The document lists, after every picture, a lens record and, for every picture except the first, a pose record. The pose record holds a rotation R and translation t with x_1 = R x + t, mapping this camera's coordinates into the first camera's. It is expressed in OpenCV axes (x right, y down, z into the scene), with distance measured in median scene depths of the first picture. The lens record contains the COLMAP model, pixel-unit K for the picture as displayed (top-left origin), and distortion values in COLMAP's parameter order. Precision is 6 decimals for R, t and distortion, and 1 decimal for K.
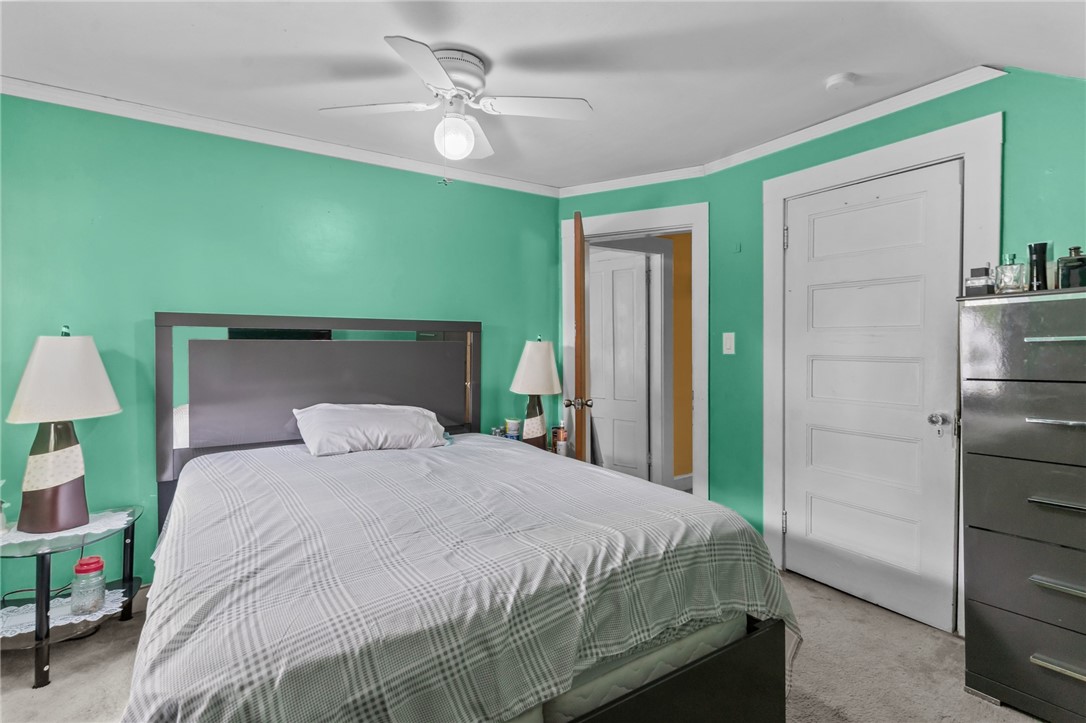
lens RADIAL K [[529.0, 0, 552.4], [0, 529.0, 353.9], [0, 0, 1]] dist [0.005333, 0.002398]
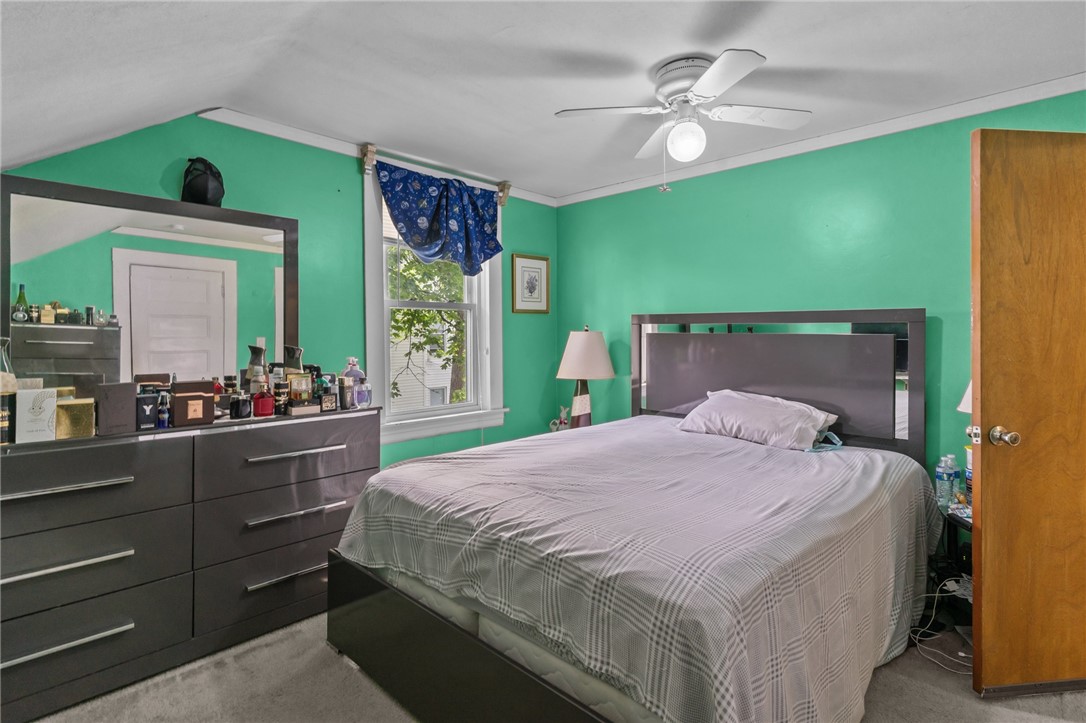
lens RADIAL K [[529.0, 0, 552.1], [0, 529.0, 333.2], [0, 0, 1]] dist [0.005333, 0.002398]
pose [[0.222797, -0.000240, -0.974865, 1.110782], [-0.019748, 0.999794, -0.004760, -0.024885], [0.974665, 0.020312, 0.222747, 0.746075]]
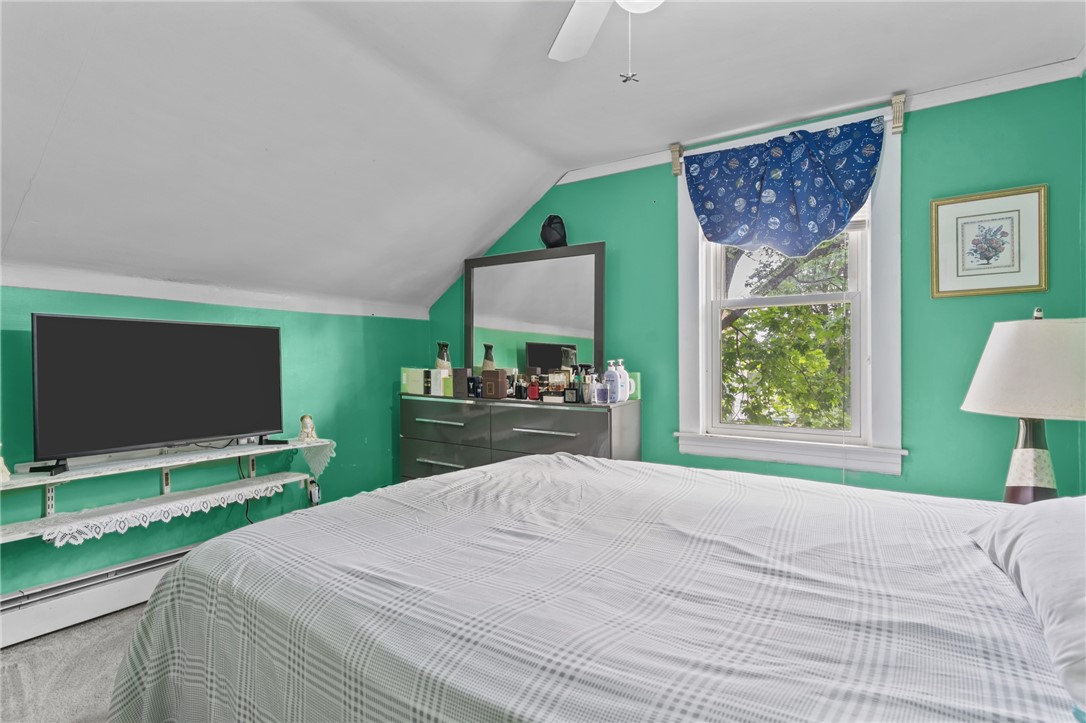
lens RADIAL K [[529.0, 0, 538.8], [0, 529.0, 362.1], [0, 0, 1]] dist [0.005333, 0.002398]
pose [[-0.914687, 0.009123, -0.404060, 0.238791], [-0.003664, 0.999517, 0.030862, 0.014439], [0.404146, 0.029709, -0.914212, 2.162627]]
